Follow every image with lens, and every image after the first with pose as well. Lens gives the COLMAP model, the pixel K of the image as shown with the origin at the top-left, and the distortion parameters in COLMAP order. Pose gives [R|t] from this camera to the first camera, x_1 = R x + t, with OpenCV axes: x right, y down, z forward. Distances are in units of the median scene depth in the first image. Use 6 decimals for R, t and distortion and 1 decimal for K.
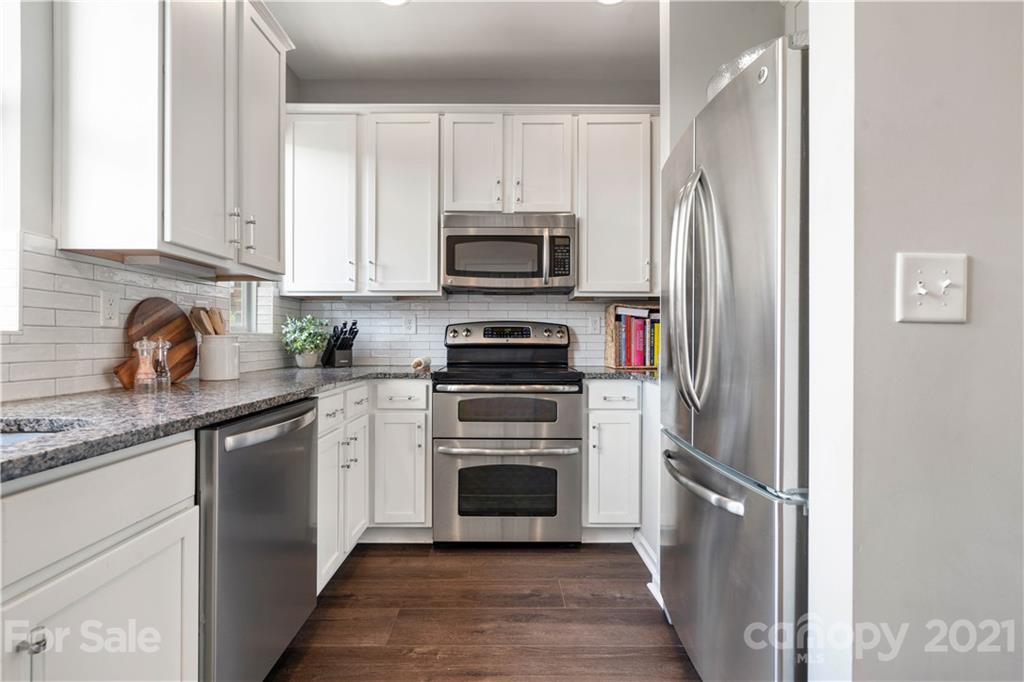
lens RADIAL K [[469.8, 0, 512.0], [0, 469.8, 341.0], [0, 0, 1]] dist [-0.004837, -0.000300]
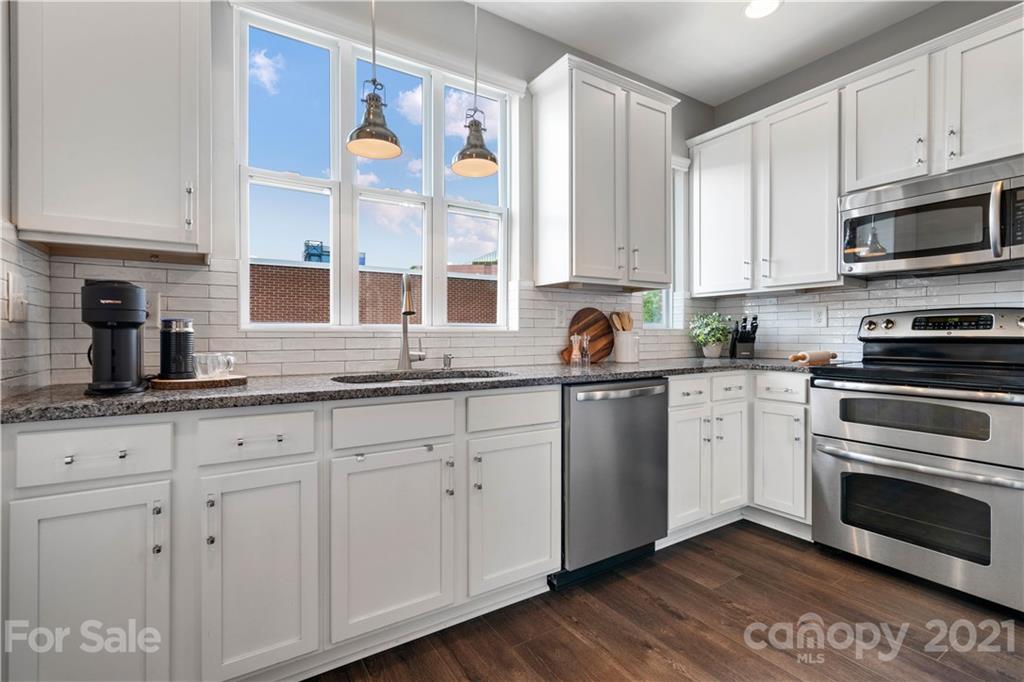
lens RADIAL K [[472.5, 0, 510.2], [0, 472.5, 334.1], [0, 0, 1]] dist [-0.000578, -0.000278]
pose [[0.531370, -0.005202, -0.847124, 0.327807], [0.004254, 0.999985, -0.003472, 0.000188], [0.847129, -0.001758, 0.531385, -0.051342]]
